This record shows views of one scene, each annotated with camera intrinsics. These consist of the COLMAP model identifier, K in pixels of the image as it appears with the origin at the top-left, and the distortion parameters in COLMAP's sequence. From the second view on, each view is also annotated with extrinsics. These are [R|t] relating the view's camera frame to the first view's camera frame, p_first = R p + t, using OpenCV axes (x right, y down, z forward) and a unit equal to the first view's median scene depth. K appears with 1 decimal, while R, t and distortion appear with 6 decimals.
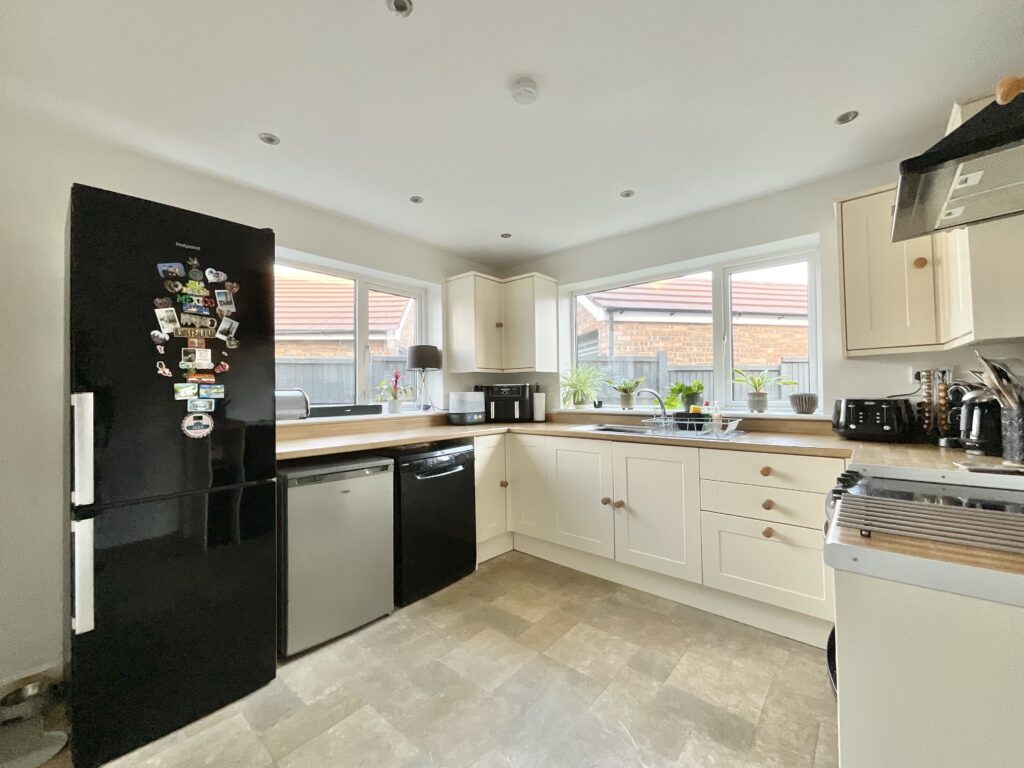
lens RADIAL K [[412.9, 0, 512.0], [0, 412.9, 384.0], [0, 0, 1]] dist [0.001170, 0.000149]
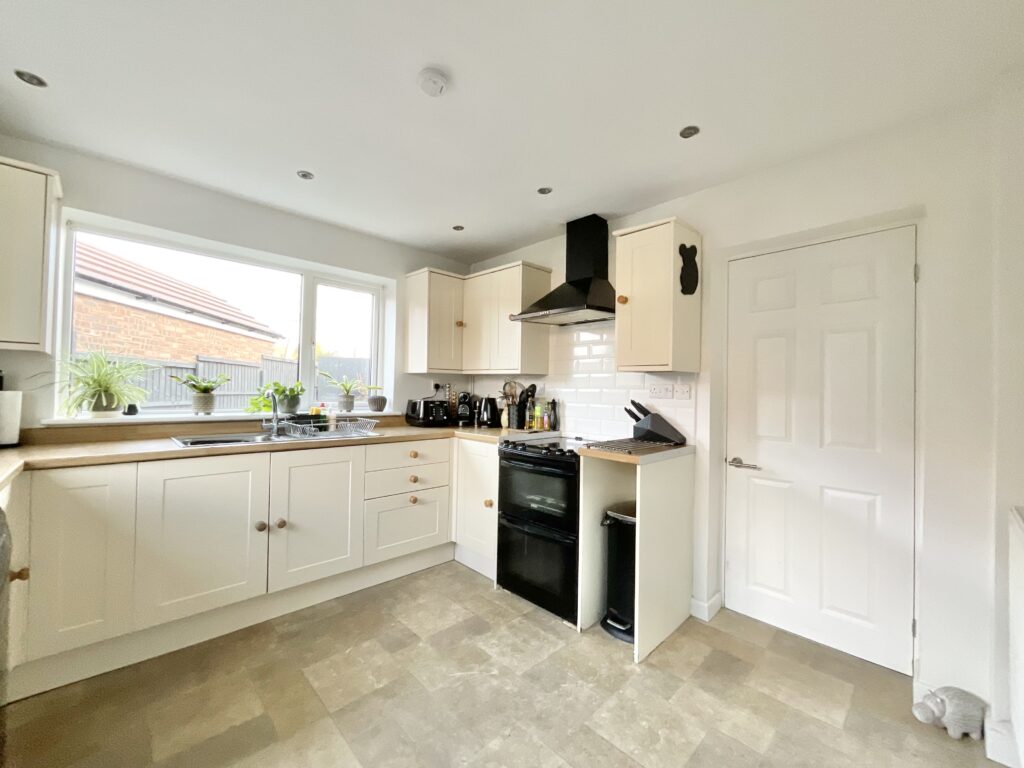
lens RADIAL K [[413.3, 0, 512.0], [0, 413.3, 384.0], [0, 0, 1]] dist [-0.001114, -0.000104]
pose [[0.094073, 0.030631, 0.995094, -0.578650], [-0.036175, 0.998972, -0.027330, 0.005103], [-0.994908, -0.033427, 0.095084, 0.461203]]
